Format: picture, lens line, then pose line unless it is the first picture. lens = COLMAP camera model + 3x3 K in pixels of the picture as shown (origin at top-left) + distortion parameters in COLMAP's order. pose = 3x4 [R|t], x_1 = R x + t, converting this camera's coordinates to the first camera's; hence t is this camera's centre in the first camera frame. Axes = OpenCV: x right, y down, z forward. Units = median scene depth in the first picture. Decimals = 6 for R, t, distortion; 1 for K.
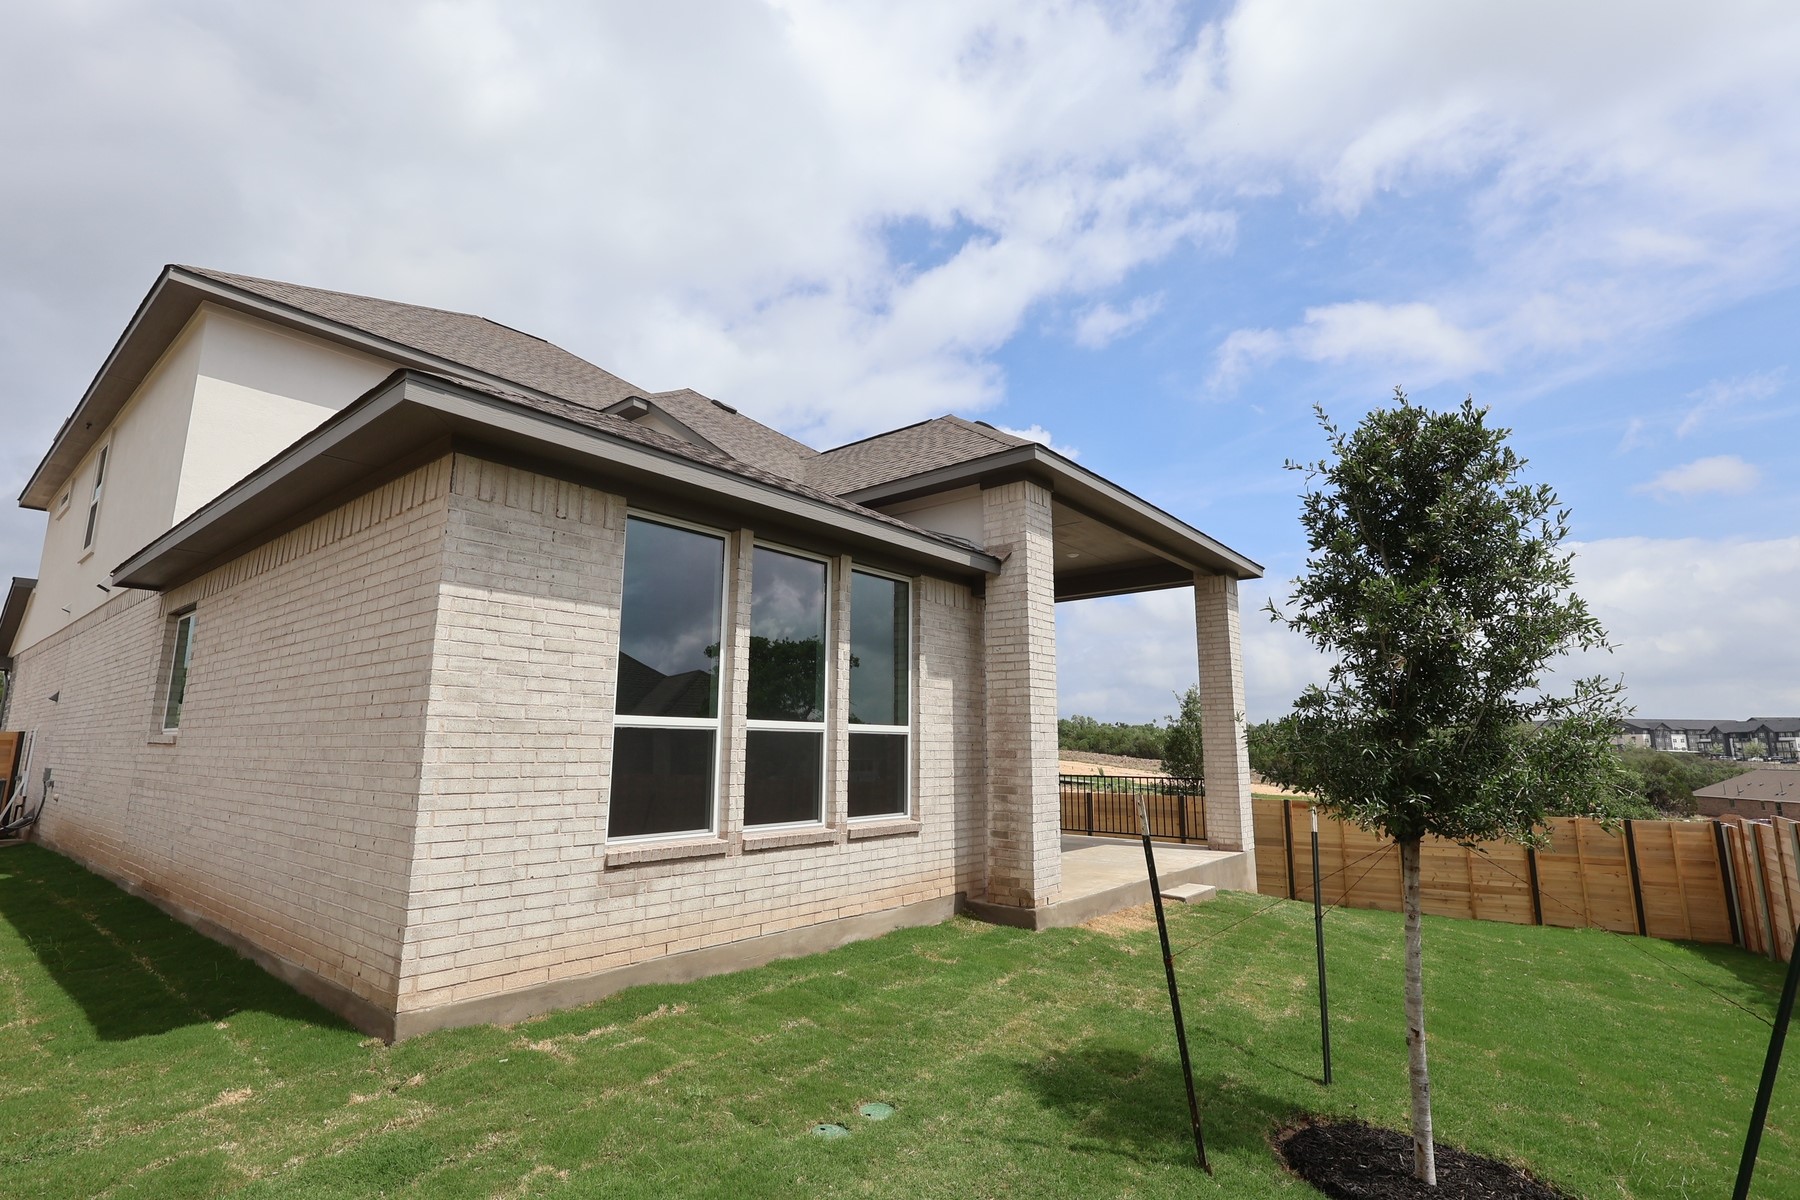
lens RADIAL K [[839.0, 0, 900.0], [0, 839.0, 600.0], [0, 0, 1]] dist [0.002090, -0.000040]
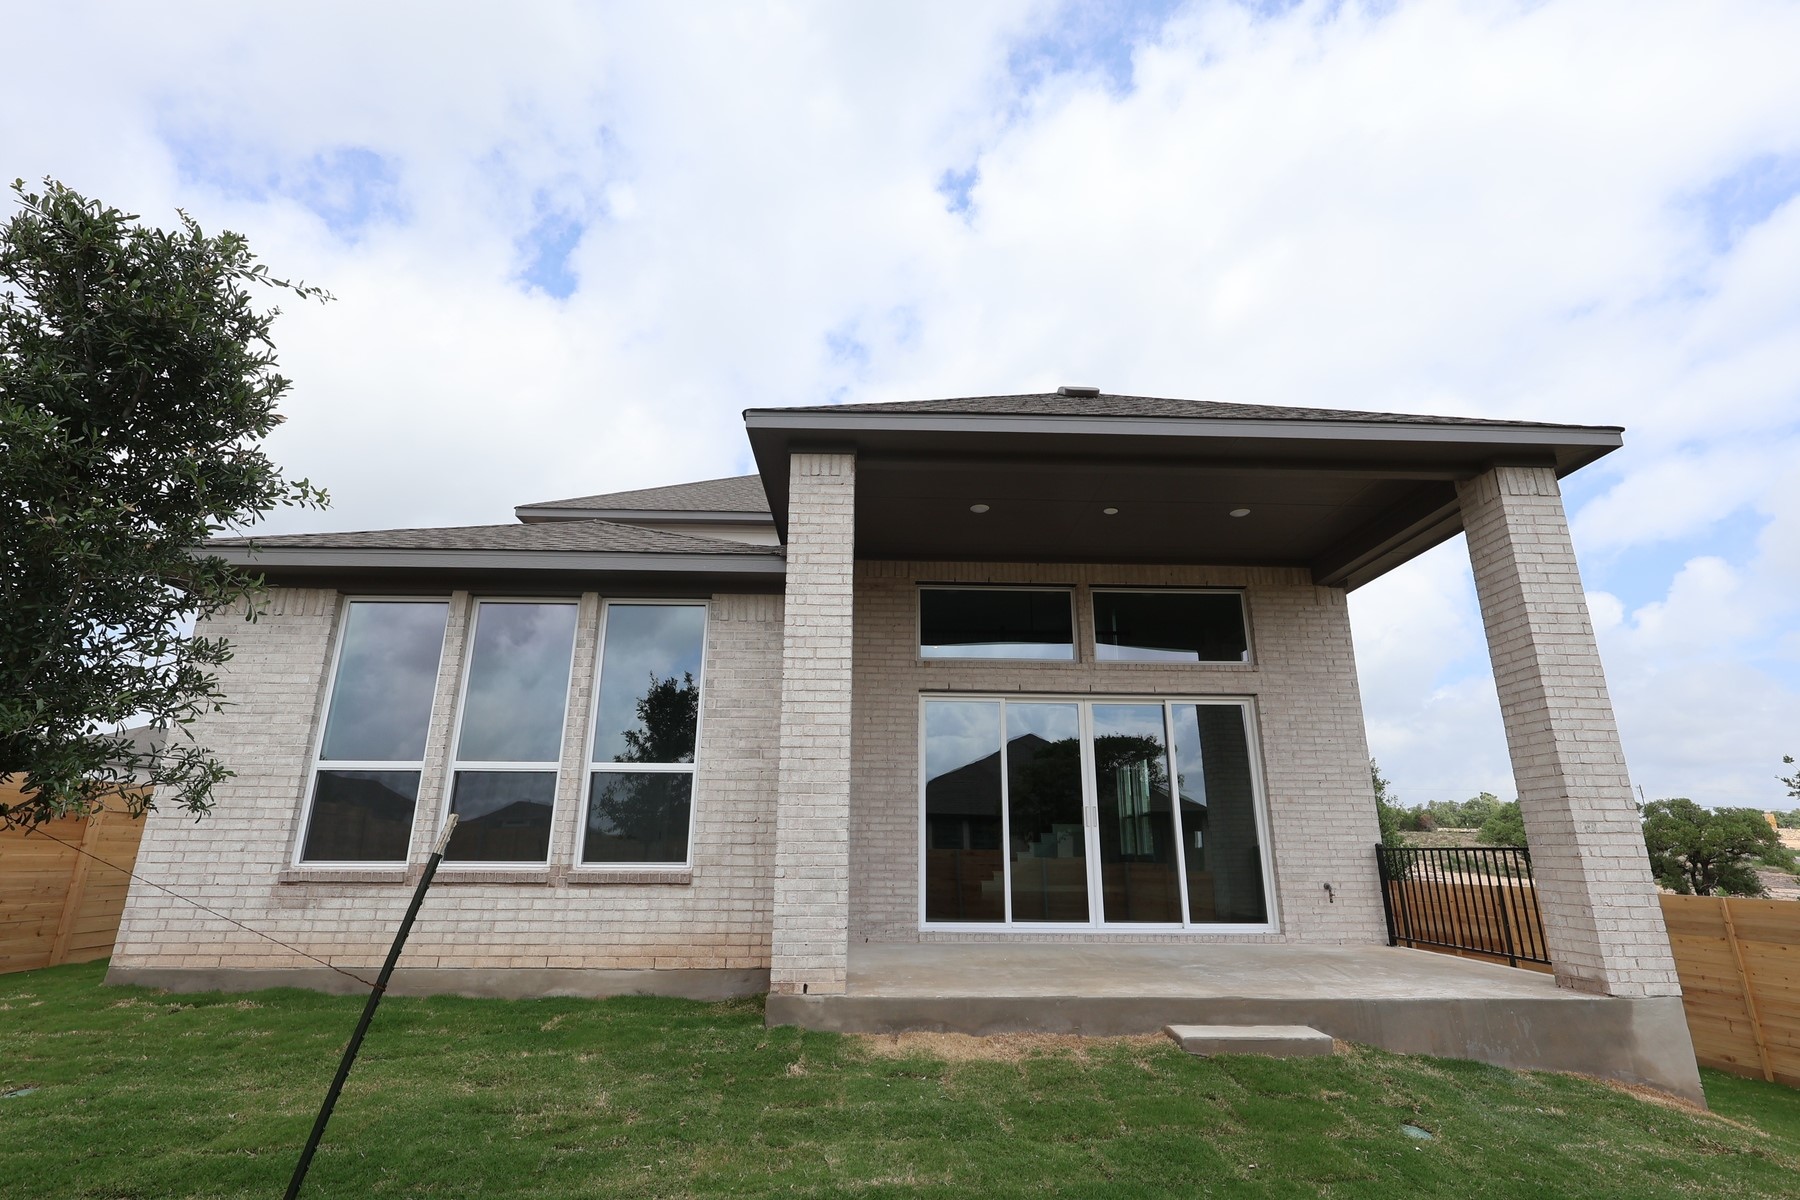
lens RADIAL K [[839.0, 0, 900.0], [0, 839.0, 600.0], [0, 0, 1]] dist [0.002090, -0.000040]
pose [[0.659173, -0.217735, -0.719779, 1.235544], [0.130436, 0.975761, -0.175718, 0.246804], [0.740593, 0.021944, 0.671596, 0.830947]]
